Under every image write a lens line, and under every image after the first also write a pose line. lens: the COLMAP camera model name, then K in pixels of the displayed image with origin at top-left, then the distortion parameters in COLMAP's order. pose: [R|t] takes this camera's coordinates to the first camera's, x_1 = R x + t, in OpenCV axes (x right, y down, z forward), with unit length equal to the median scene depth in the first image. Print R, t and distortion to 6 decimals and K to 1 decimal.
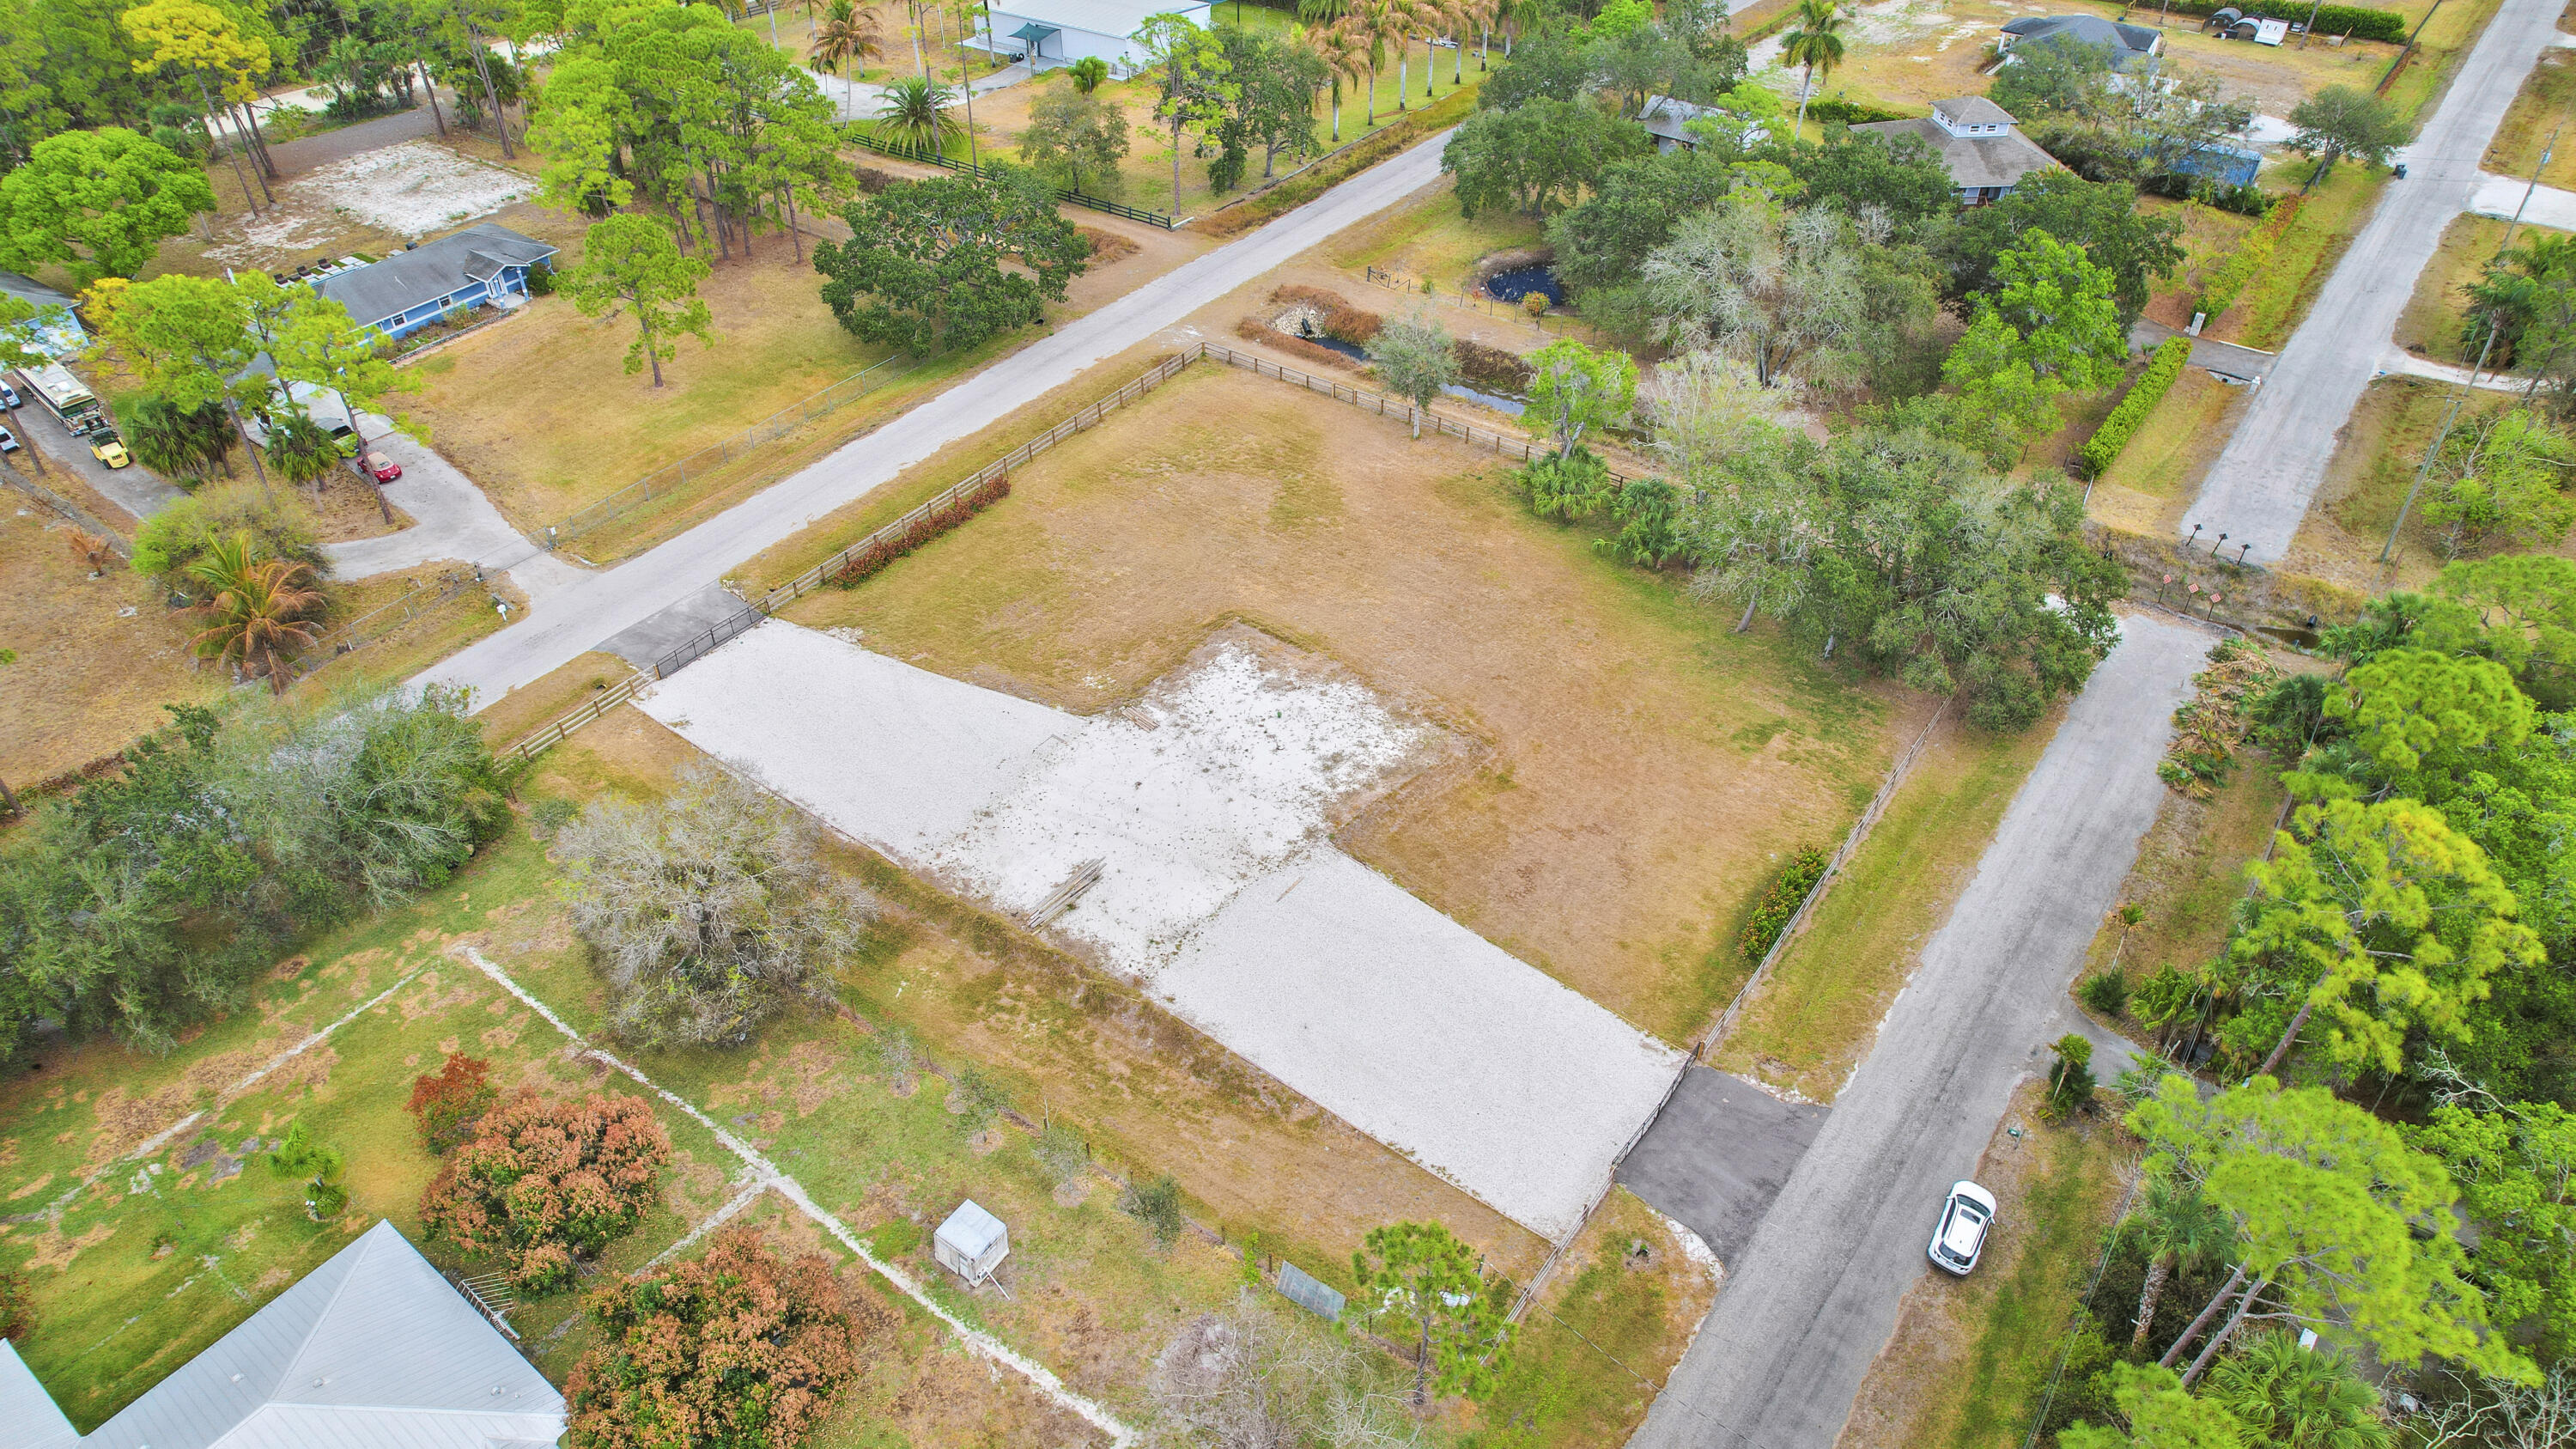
lens RADIAL K [[1648.9, 0, 1286.0], [0, 1648.9, 717.0], [0, 0, 1]] dist [-0.078409, 0.071052]
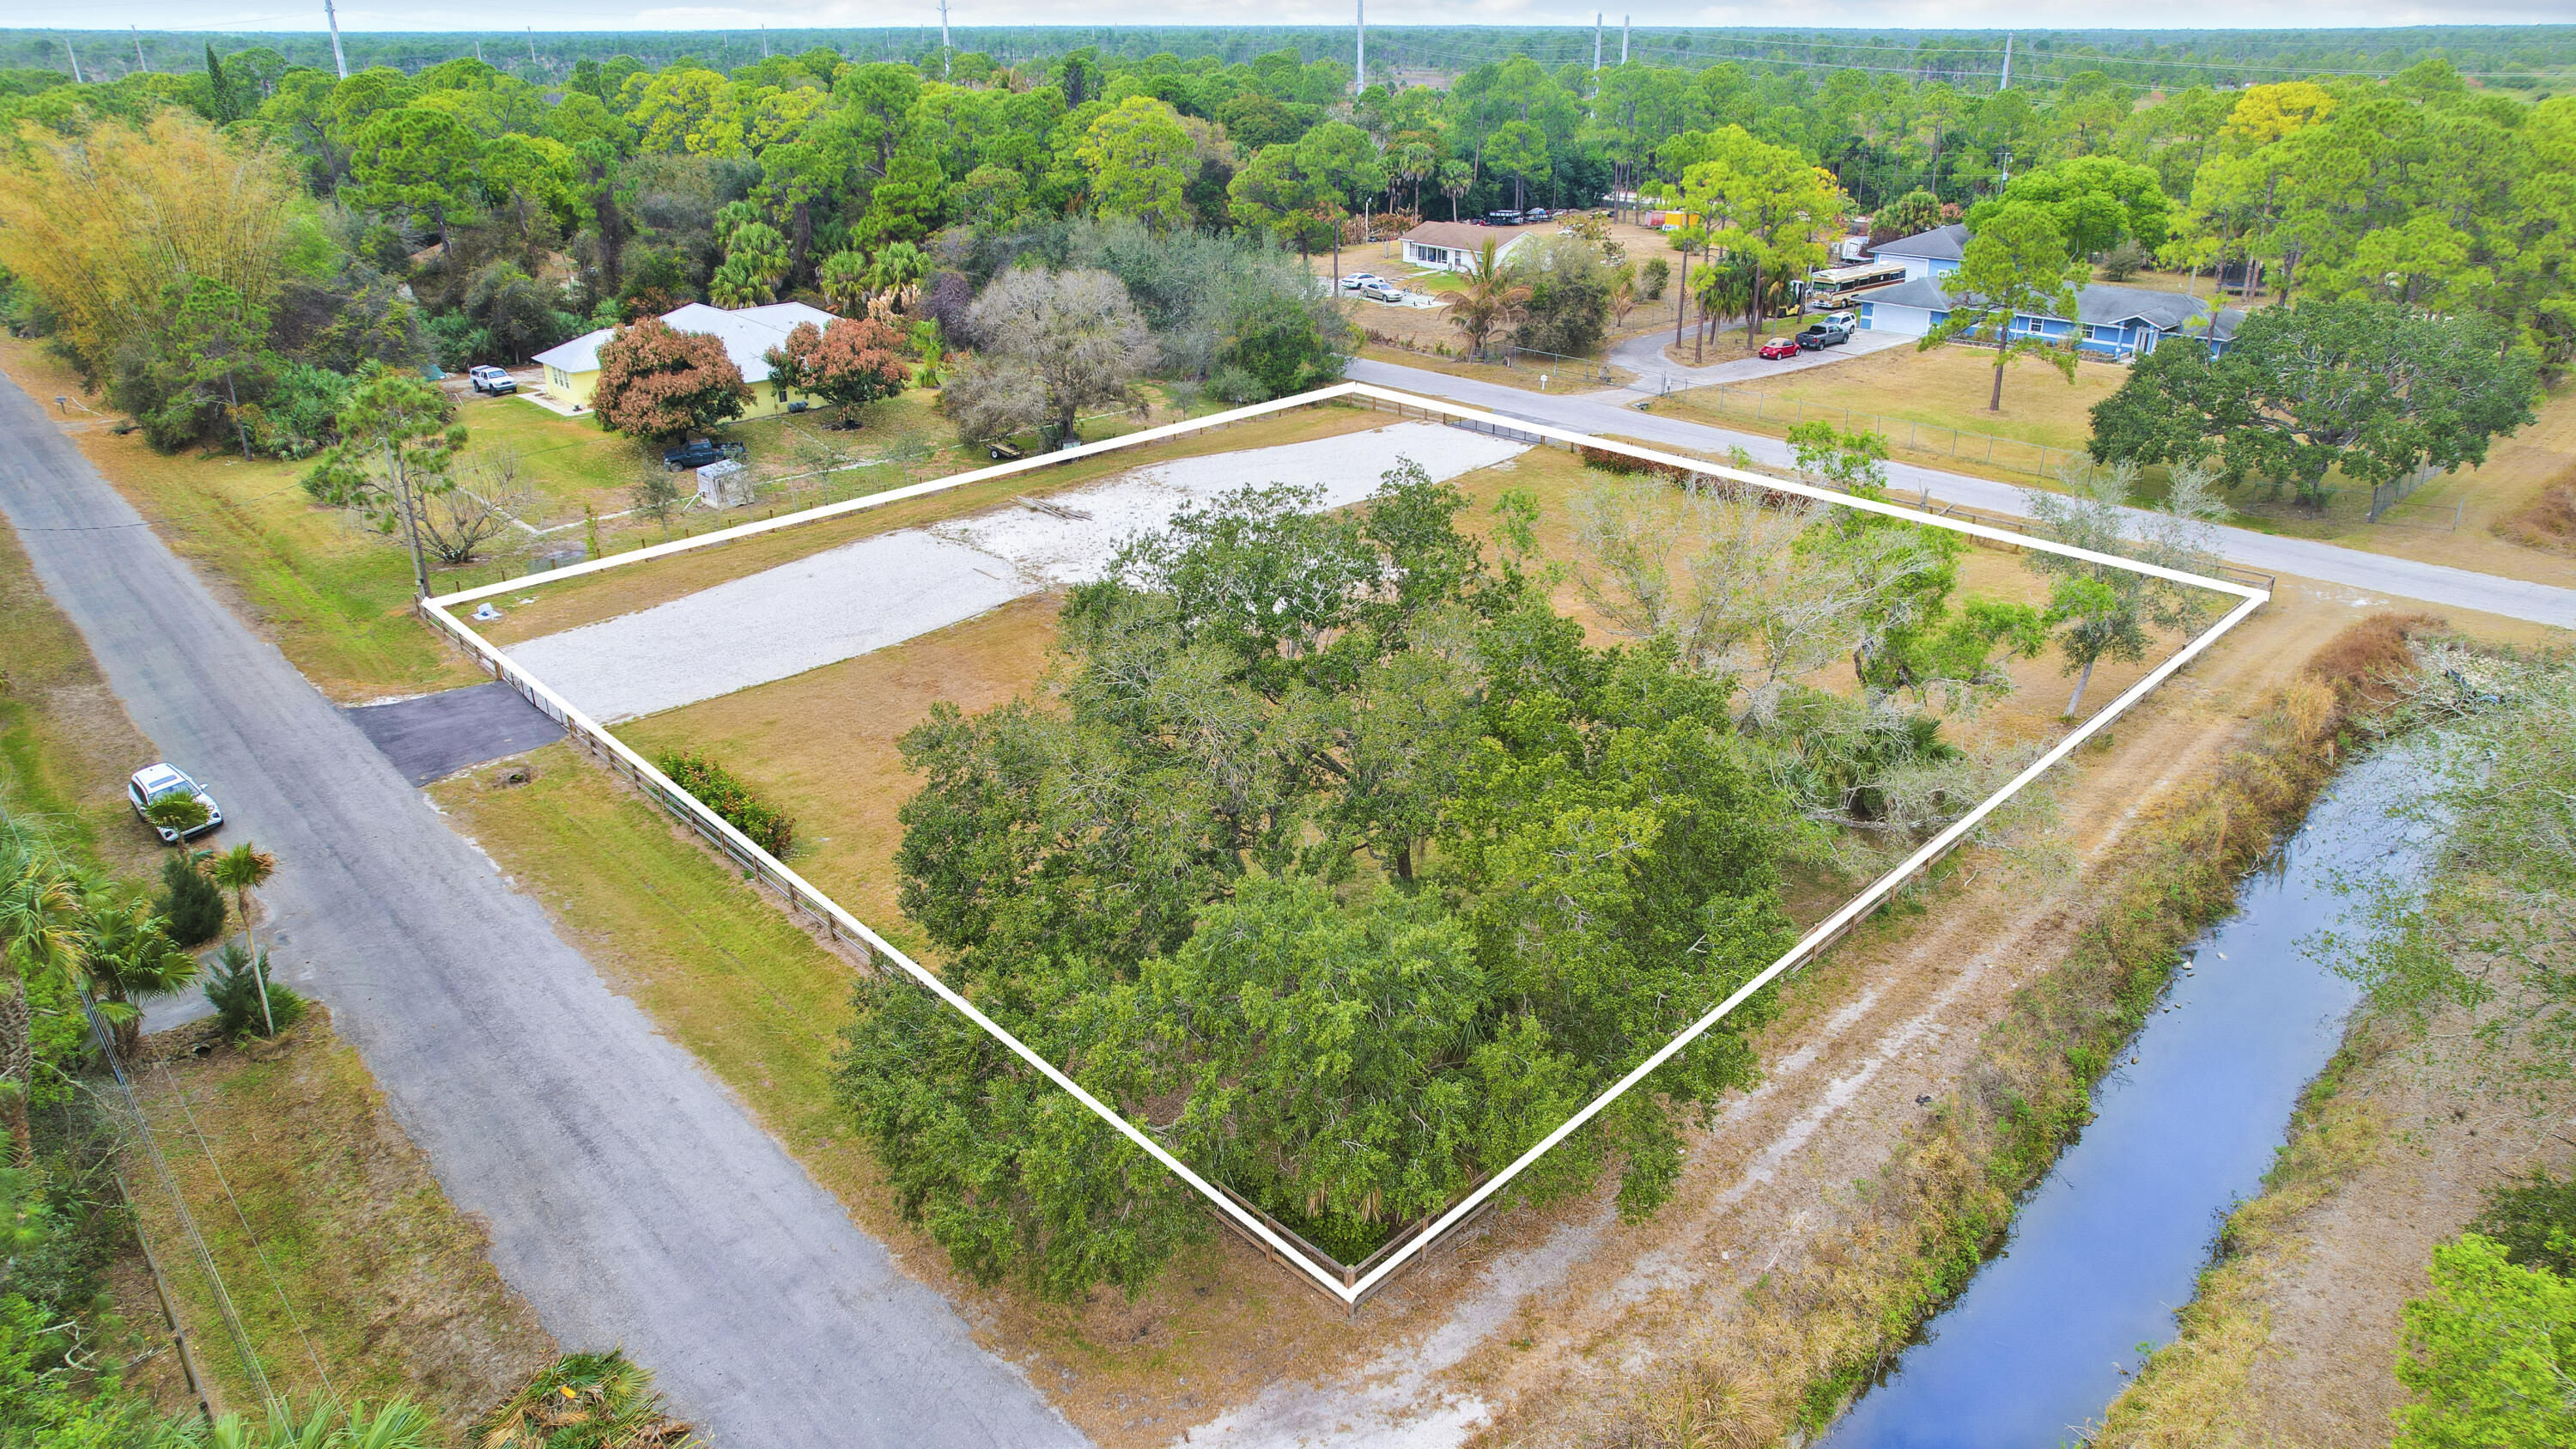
lens RADIAL K [[1647.2, 0, 1288.0], [0, 1647.2, 724.5], [0, 0, 1]] dist [-0.099126, 0.100288]
pose [[-0.174968, 0.394069, -0.902272, 0.833552], [-0.615578, 0.671424, 0.412618, -0.323406], [0.768408, 0.627614, 0.125103, 1.044801]]
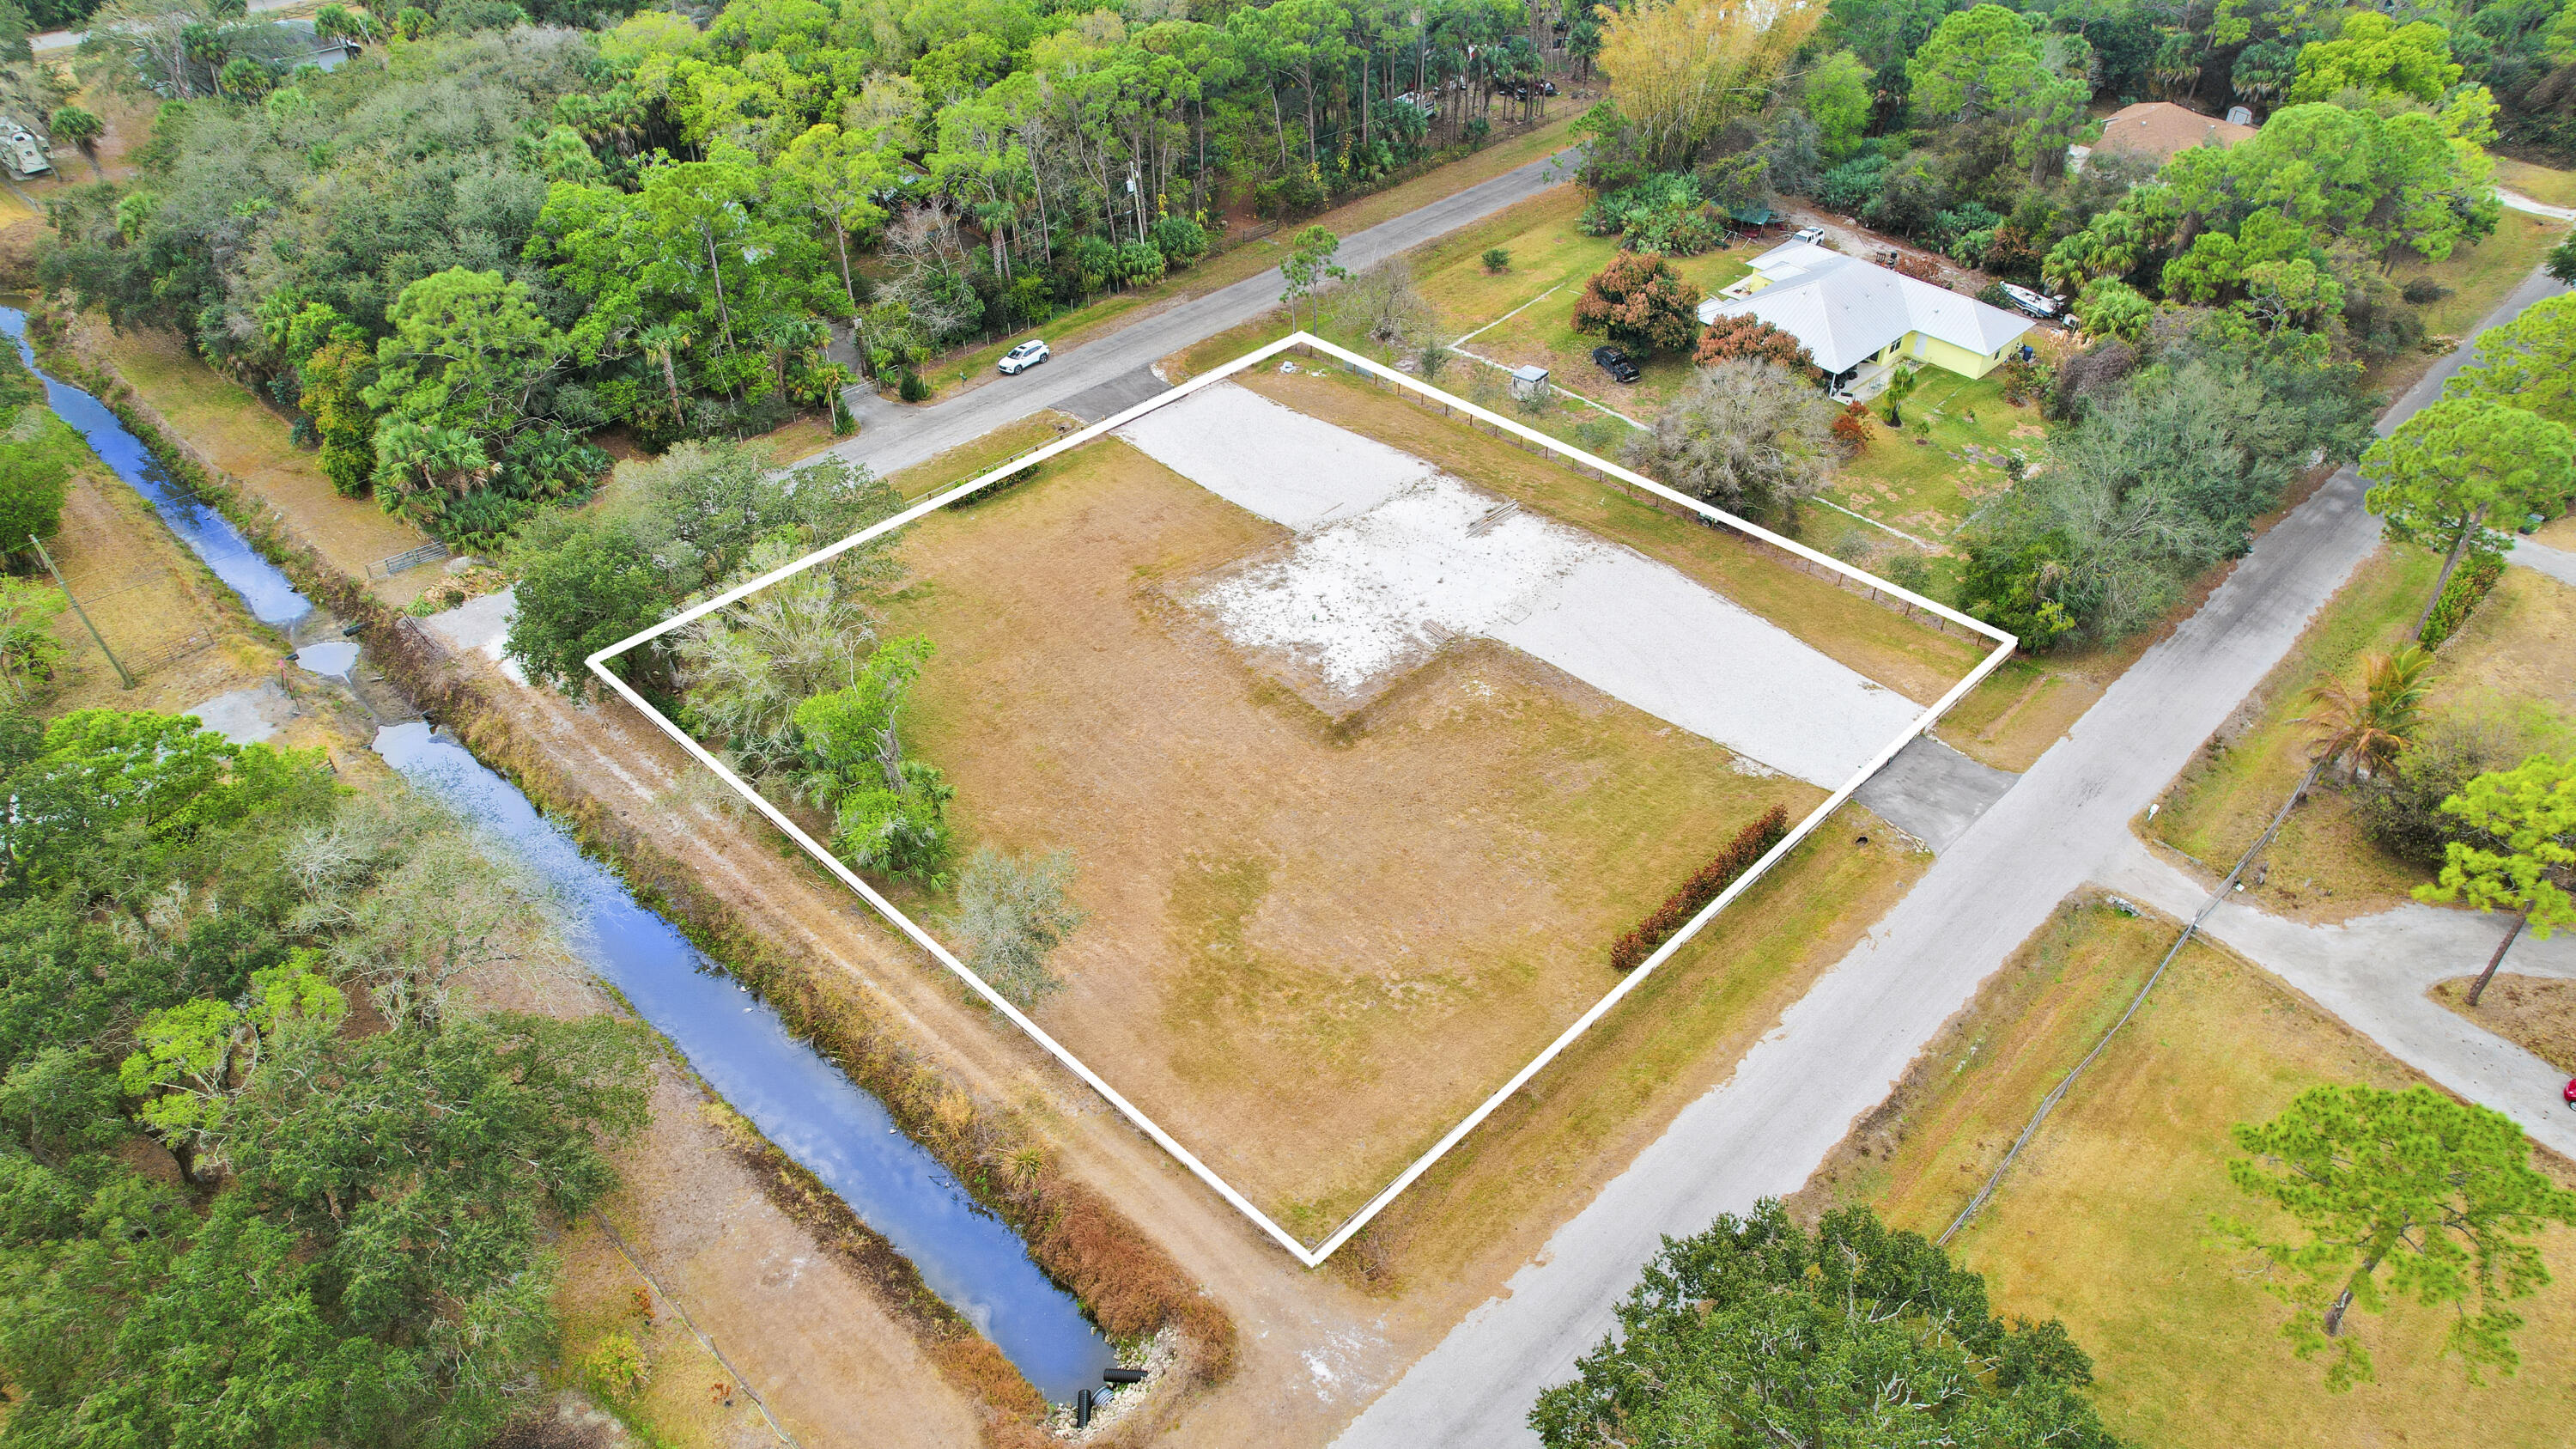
lens RADIAL K [[1648.9, 0, 1286.0], [0, 1648.9, 717.0], [0, 0, 1]] dist [-0.078409, 0.071052]
pose [[-0.988643, -0.086954, 0.122573, -0.141465], [0.102330, 0.207825, 0.972799, -1.188795], [-0.110062, 0.974294, -0.196567, 1.416201]]
